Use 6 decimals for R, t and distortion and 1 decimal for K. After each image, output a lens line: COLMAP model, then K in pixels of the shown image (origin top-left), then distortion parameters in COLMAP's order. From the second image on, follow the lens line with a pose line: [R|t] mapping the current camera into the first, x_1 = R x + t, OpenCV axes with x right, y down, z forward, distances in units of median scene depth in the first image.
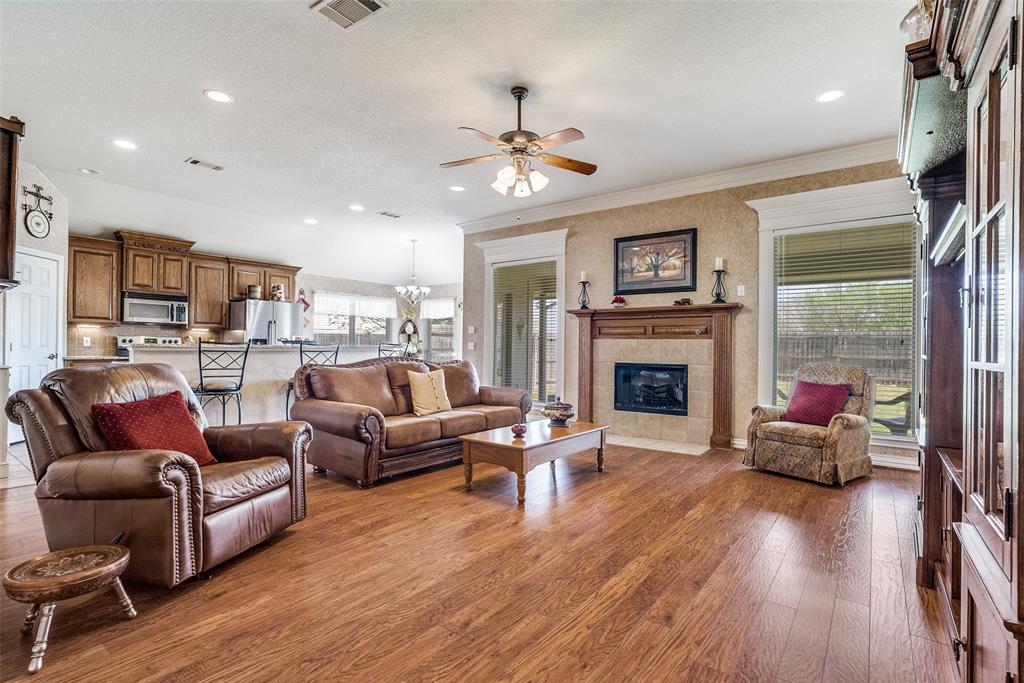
lens RADIAL K [[484.6, 0, 515.2], [0, 484.6, 344.8], [0, 0, 1]] dist [-0.014683, 0.007385]
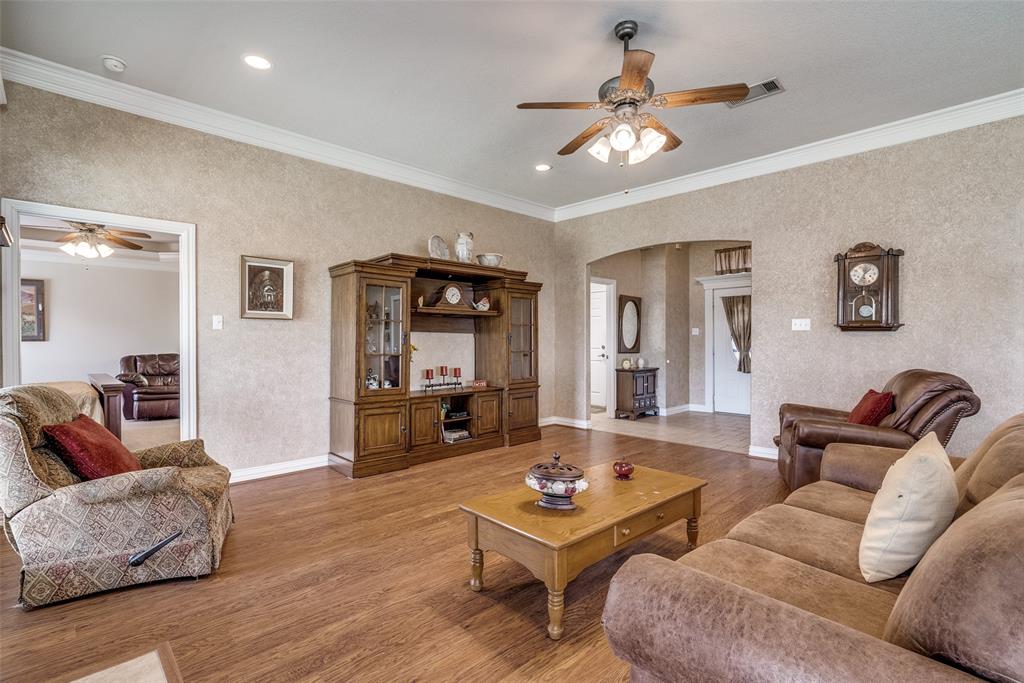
lens RADIAL K [[484.6, 0, 517.2], [0, 484.6, 340.7], [0, 0, 1]] dist [-0.014683, 0.007385]
pose [[-0.988582, -0.008989, 0.150414, 0.035832], [-0.009171, 0.999958, -0.000513, -0.012738], [-0.150403, -0.001887, -0.988623, 1.083056]]
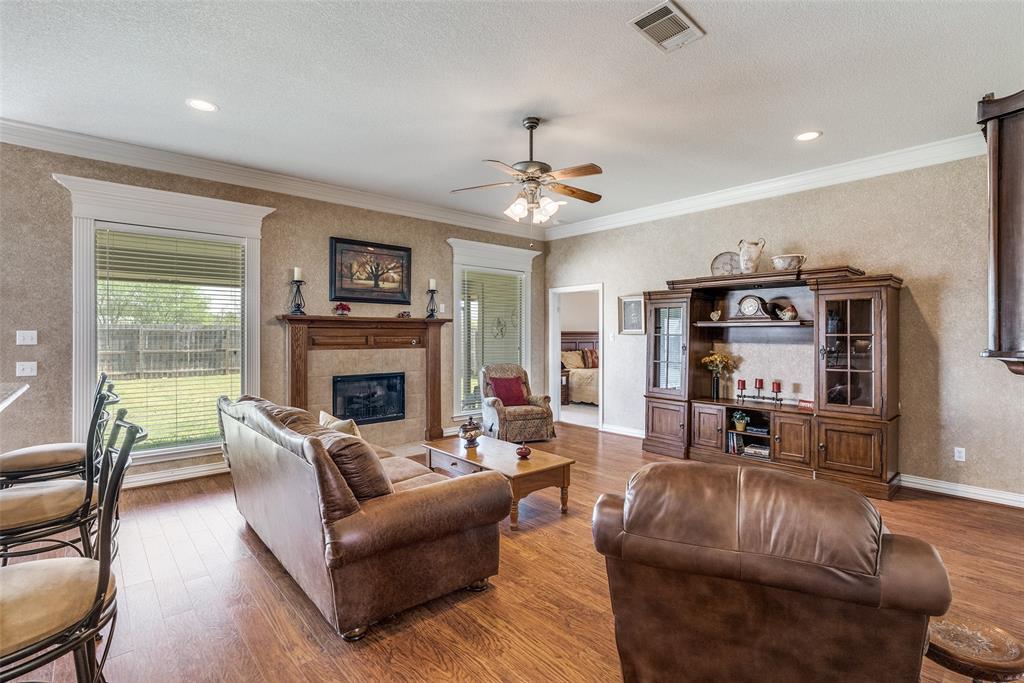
lens RADIAL K [[484.6, 0, 513.8], [0, 484.6, 337.0], [0, 0, 1]] dist [-0.014683, 0.007385]
pose [[0.199260, -0.013577, 0.979853, -0.607378], [-0.002014, 0.999896, 0.014265, -0.049595], [-0.979945, -0.004816, 0.199212, 0.500029]]
